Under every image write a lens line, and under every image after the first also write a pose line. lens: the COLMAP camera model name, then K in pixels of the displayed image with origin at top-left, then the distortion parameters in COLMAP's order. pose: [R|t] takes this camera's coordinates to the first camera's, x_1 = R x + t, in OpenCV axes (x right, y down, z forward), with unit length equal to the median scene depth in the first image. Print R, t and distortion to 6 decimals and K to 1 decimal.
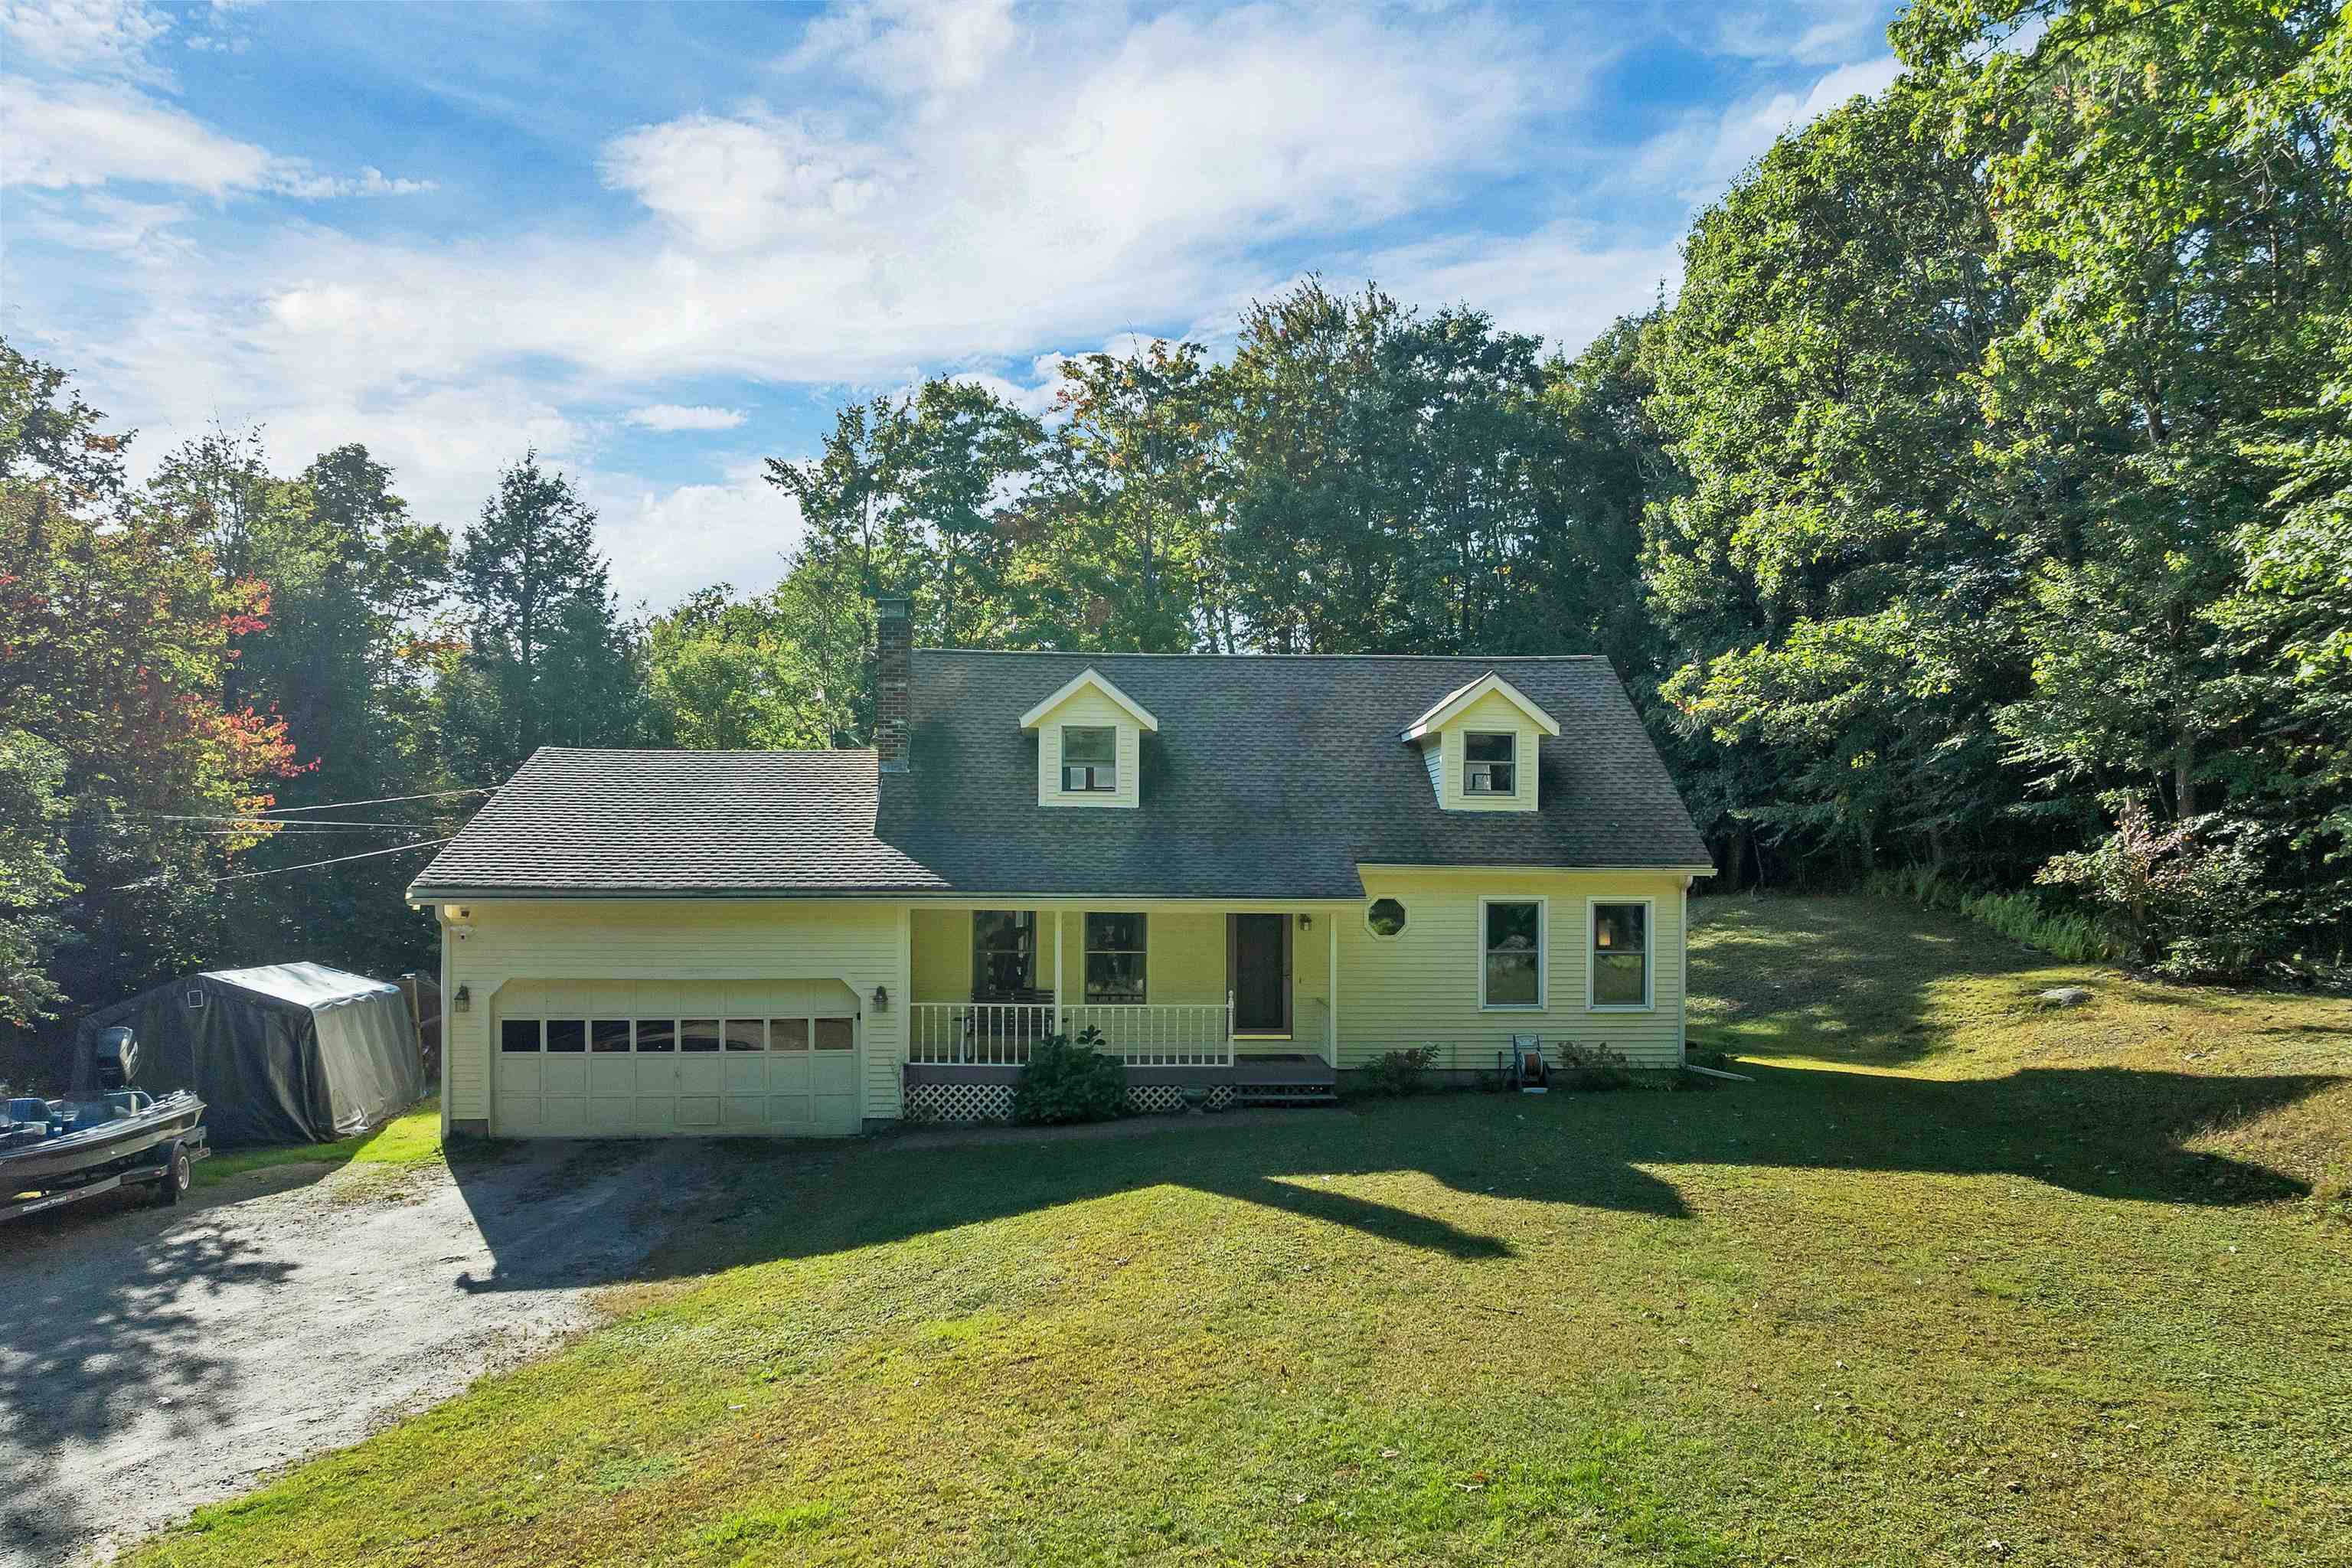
lens RADIAL K [[1703.2, 0, 1182.3], [0, 1703.2, 880.7], [0, 0, 1]] dist [-0.036987, 0.011052]
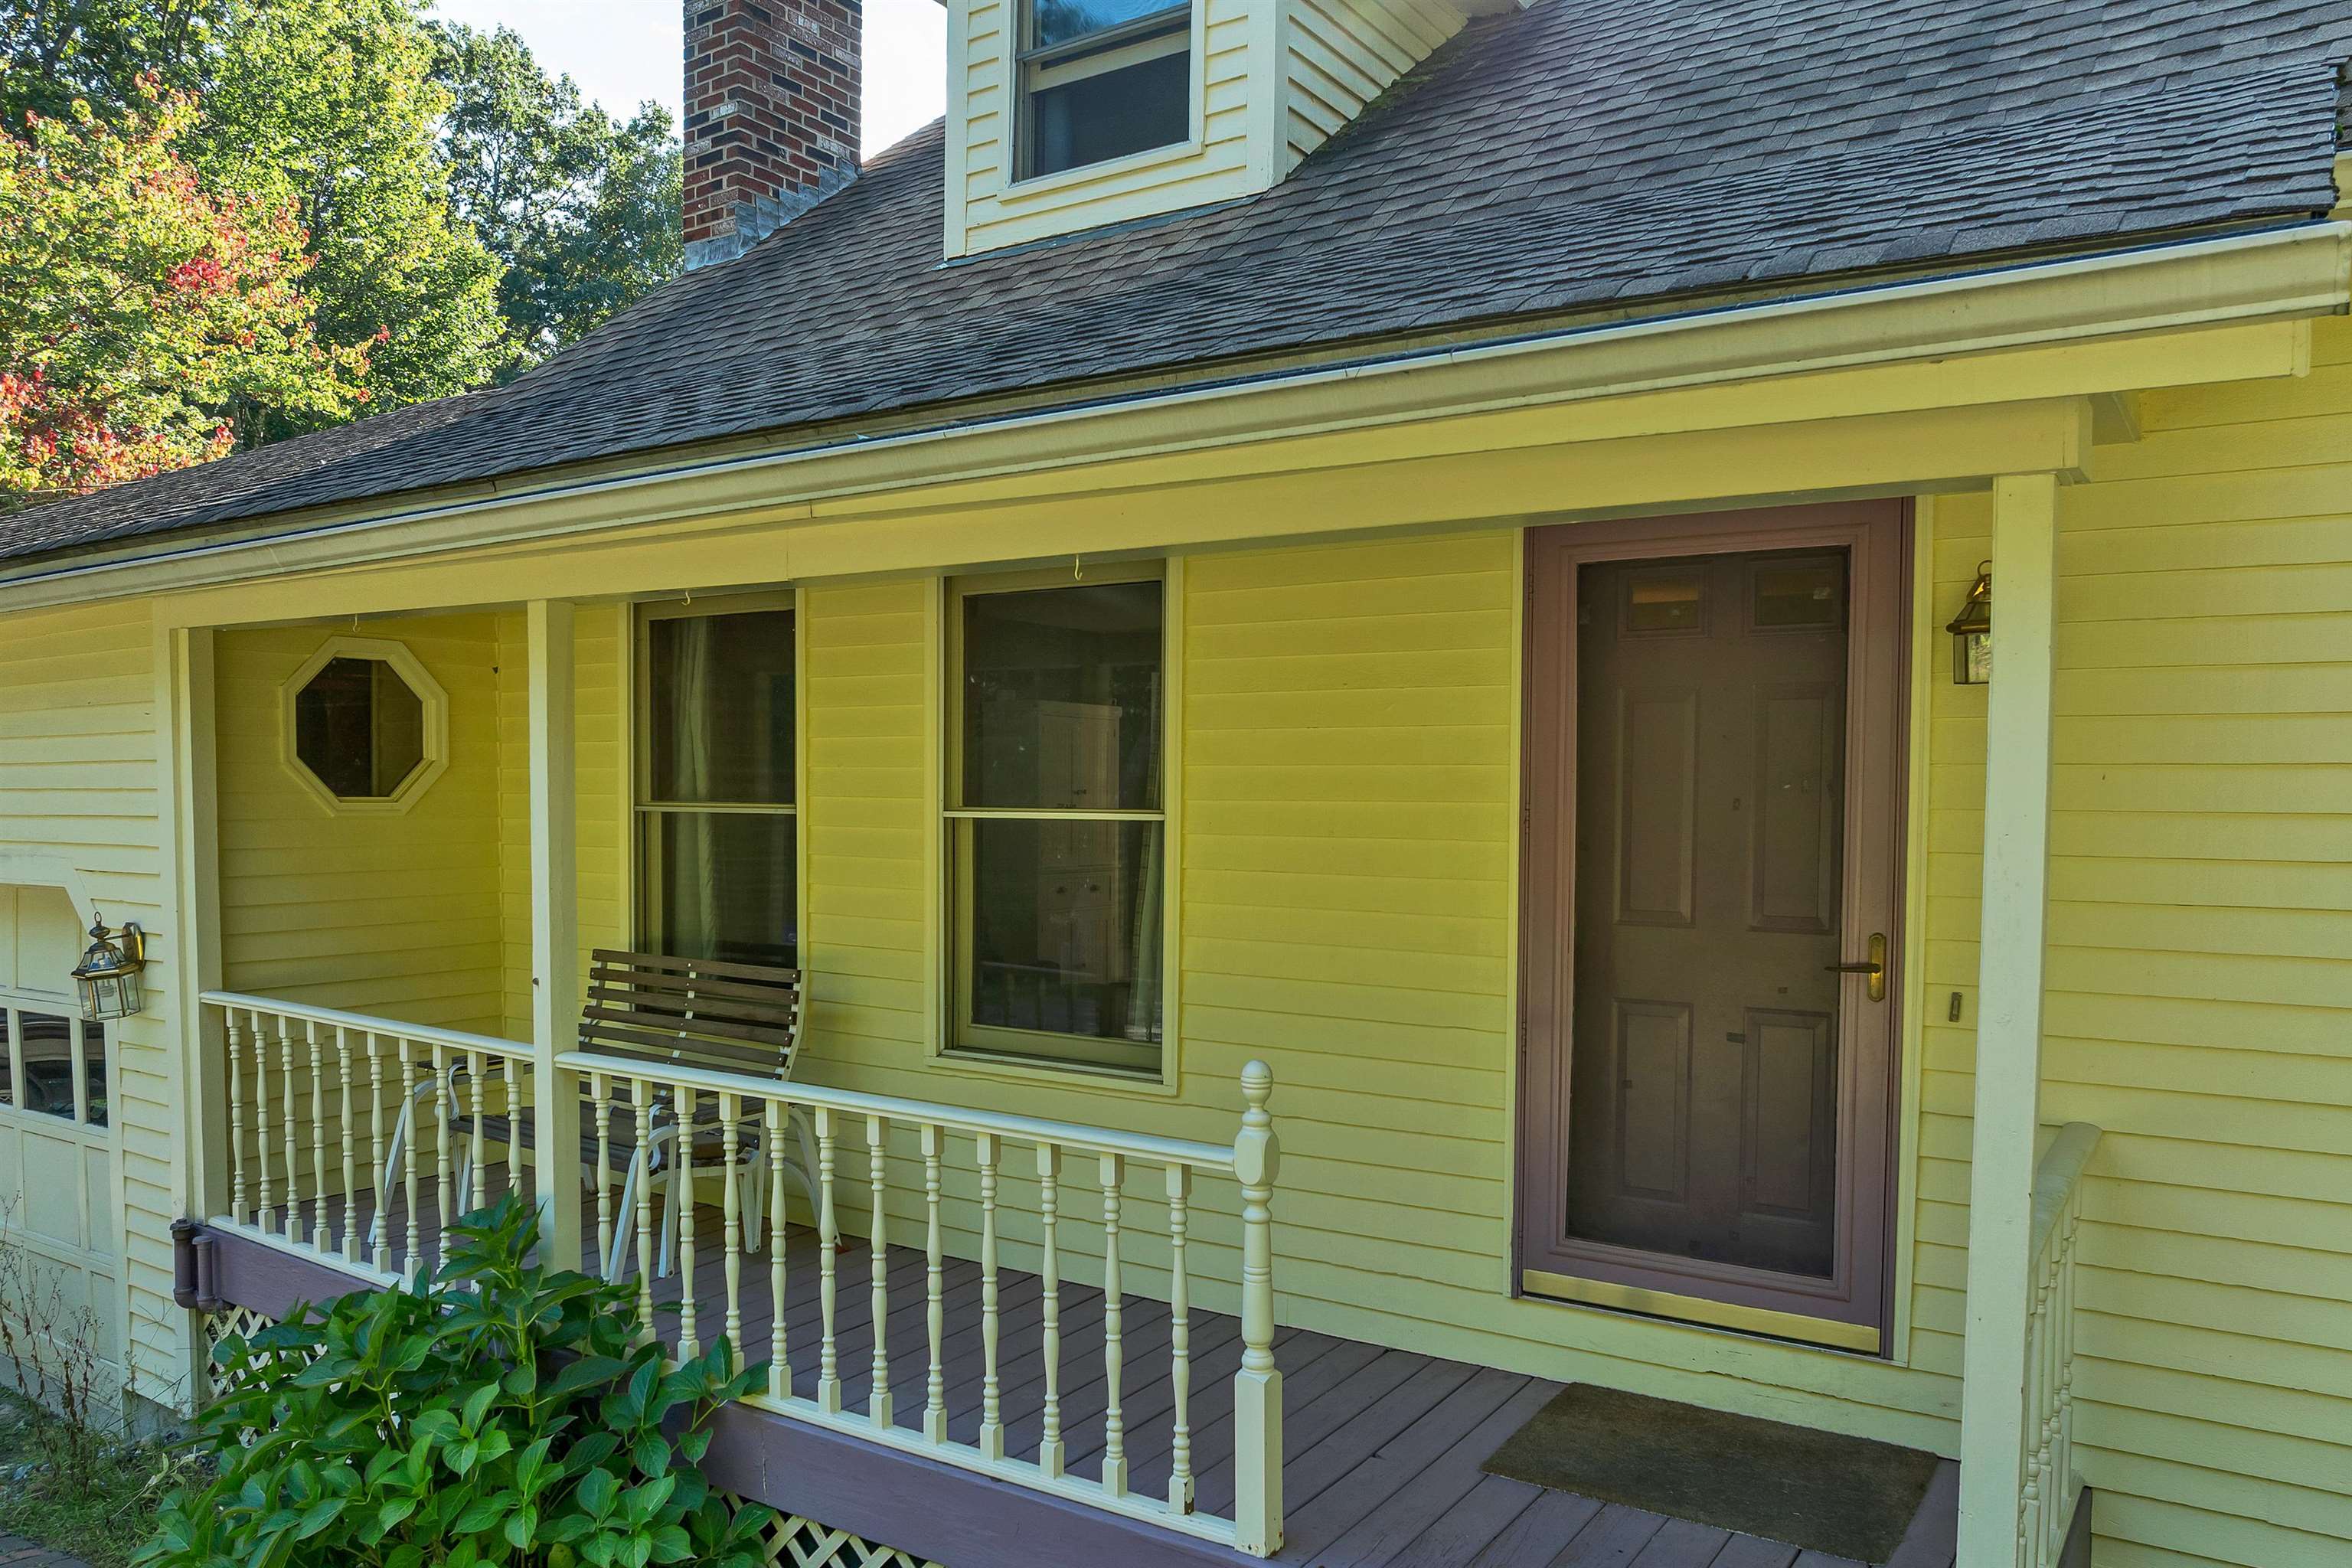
lens RADIAL K [[1703.2, 0, 1182.3], [0, 1703.2, 880.7], [0, 0, 1]] dist [-0.036987, 0.011052]
pose [[0.788086, 0.030239, -0.614822, 0.111270], [-0.000034, 0.998795, 0.049080, 0.039427], [0.615565, -0.038658, 0.787137, 0.839271]]
